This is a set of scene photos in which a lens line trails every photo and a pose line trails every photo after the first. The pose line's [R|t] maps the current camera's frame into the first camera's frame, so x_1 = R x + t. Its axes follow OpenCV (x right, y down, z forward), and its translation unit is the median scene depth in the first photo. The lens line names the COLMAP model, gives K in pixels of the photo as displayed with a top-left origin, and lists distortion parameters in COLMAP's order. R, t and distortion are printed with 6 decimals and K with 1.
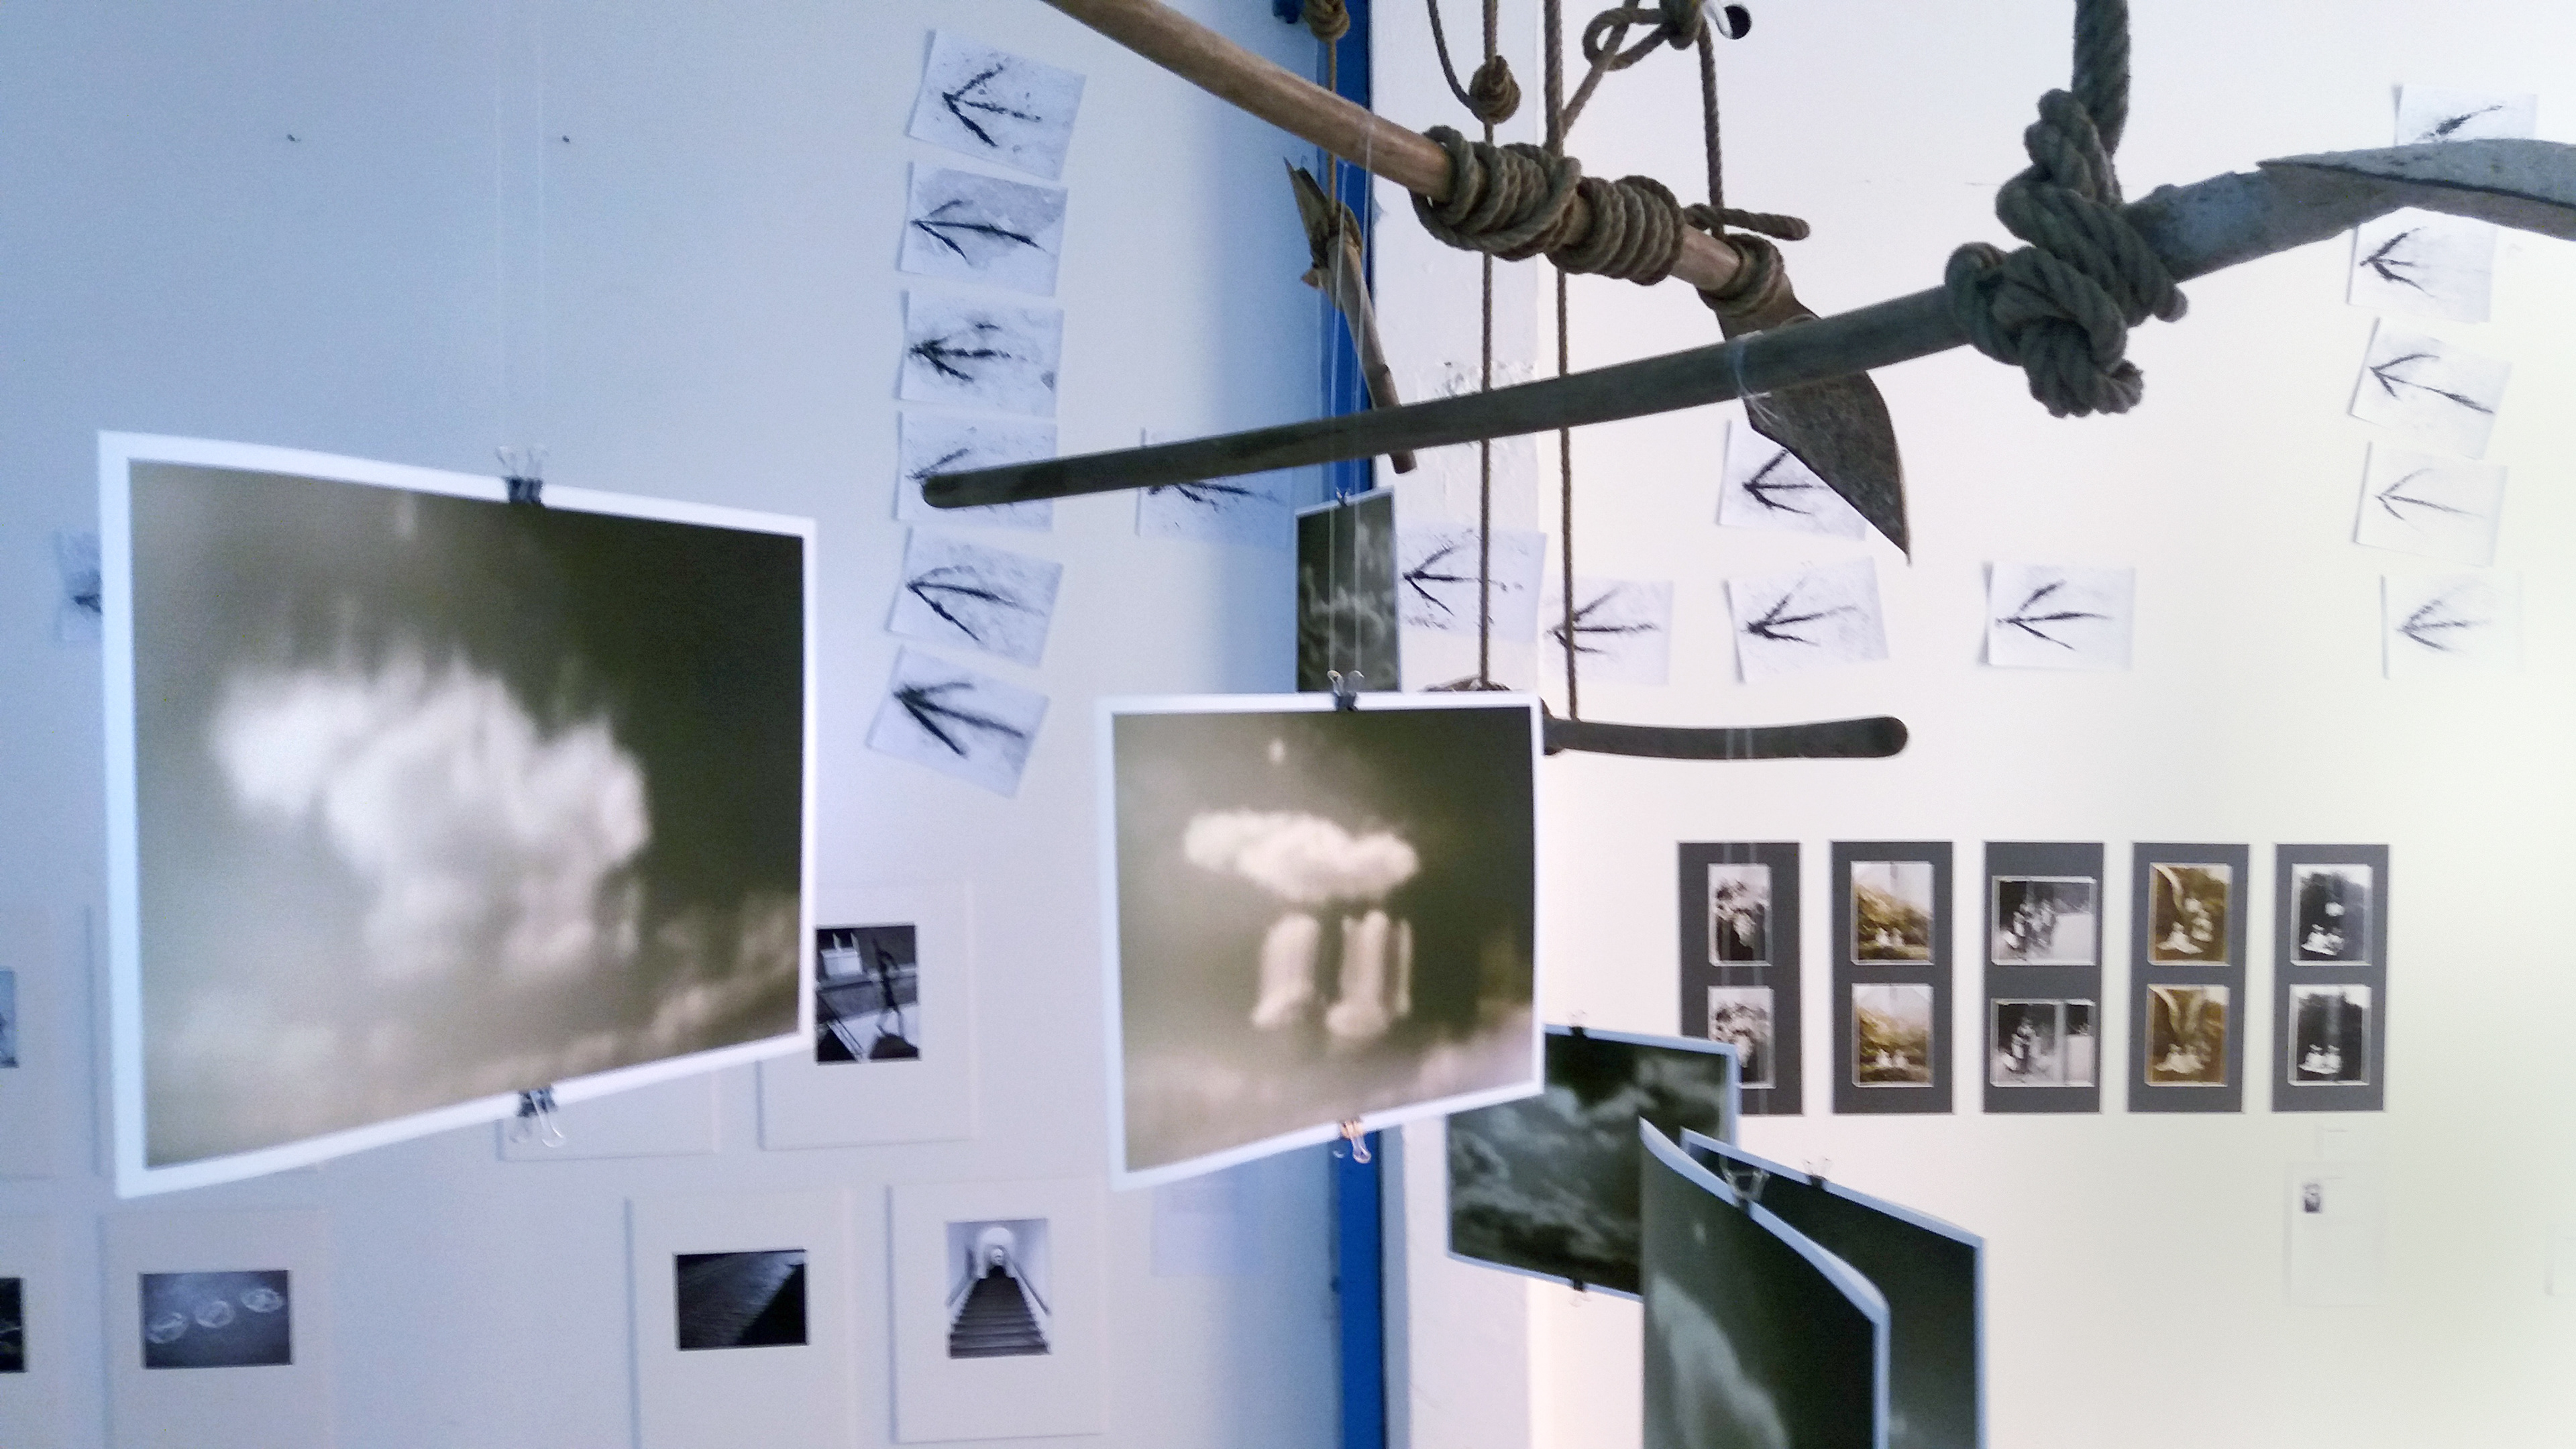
lens RADIAL K [[2074.0, 0, 1288.0], [0, 2074.0, 724.5], [0, 0, 1]] dist [0.147749, -0.411746]
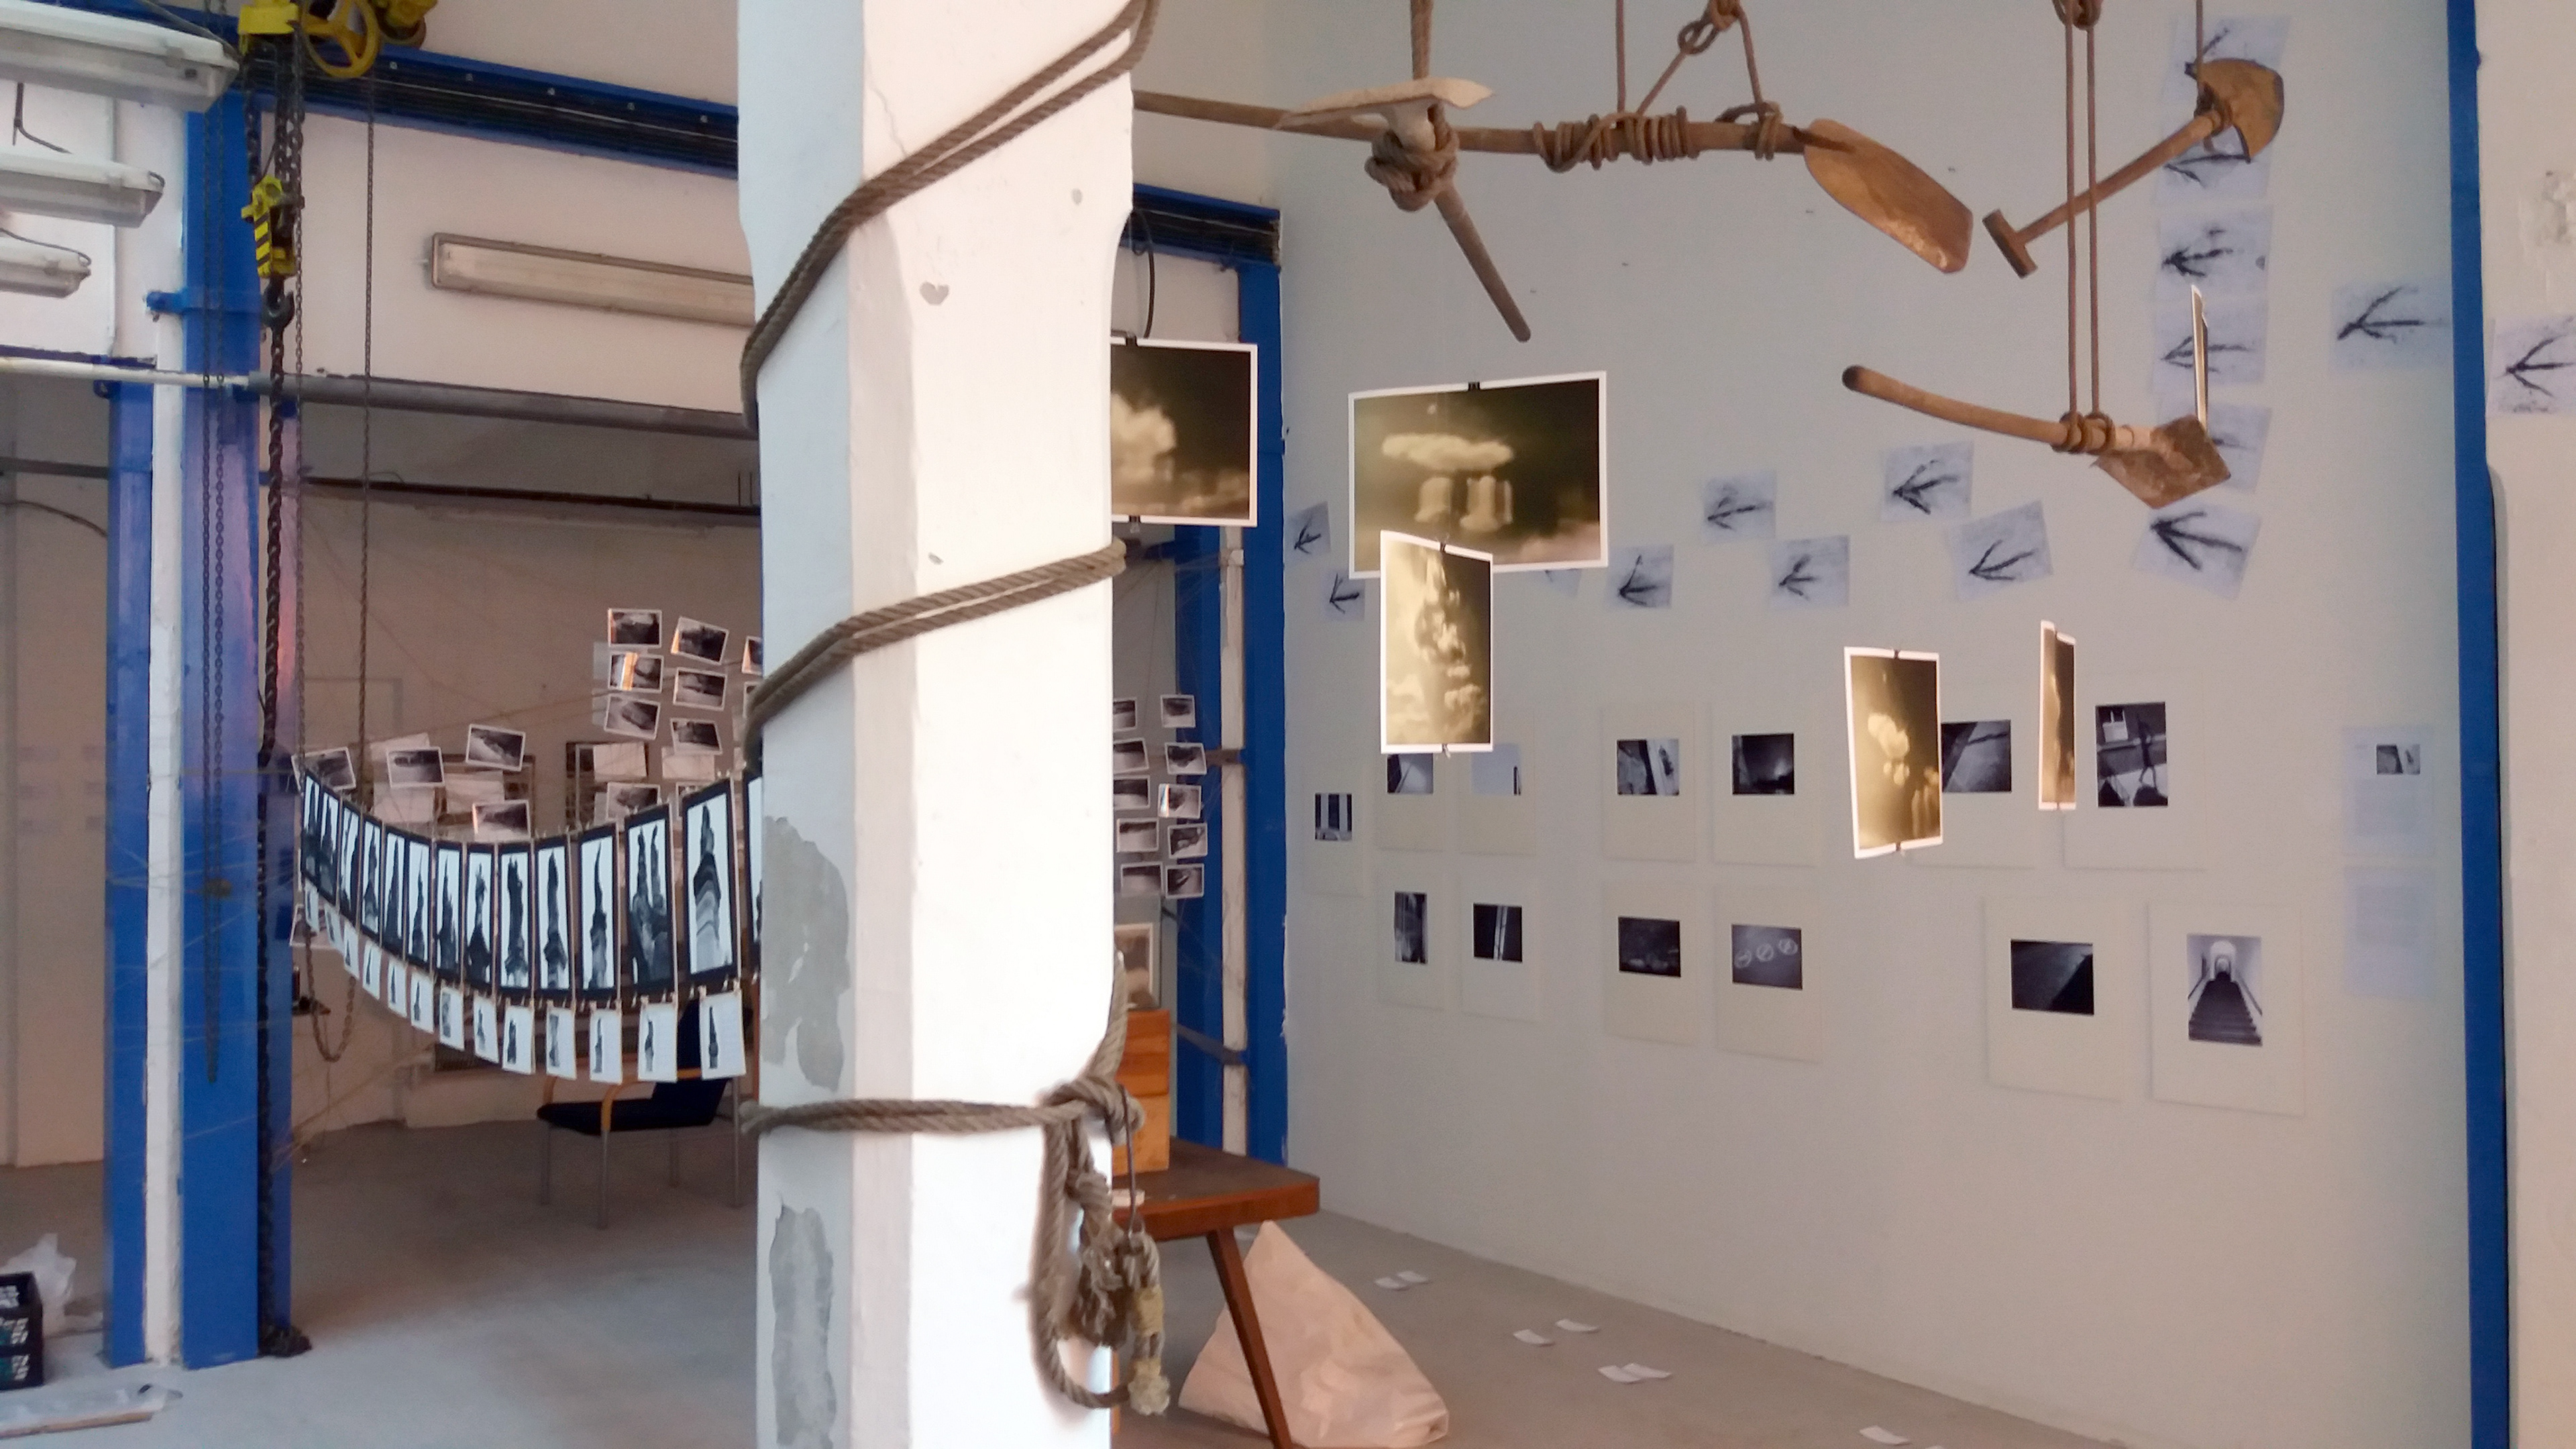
lens RADIAL K [[2152.3, 0, 1288.0], [0, 2152.3, 724.5], [0, 0, 1]] dist [0.031978, -0.105882]
pose [[0.481416, -0.025583, -0.876119, 0.732405], [-0.012079, 0.999285, -0.035816, 0.164563], [0.876409, 0.027825, 0.480762, -0.117999]]
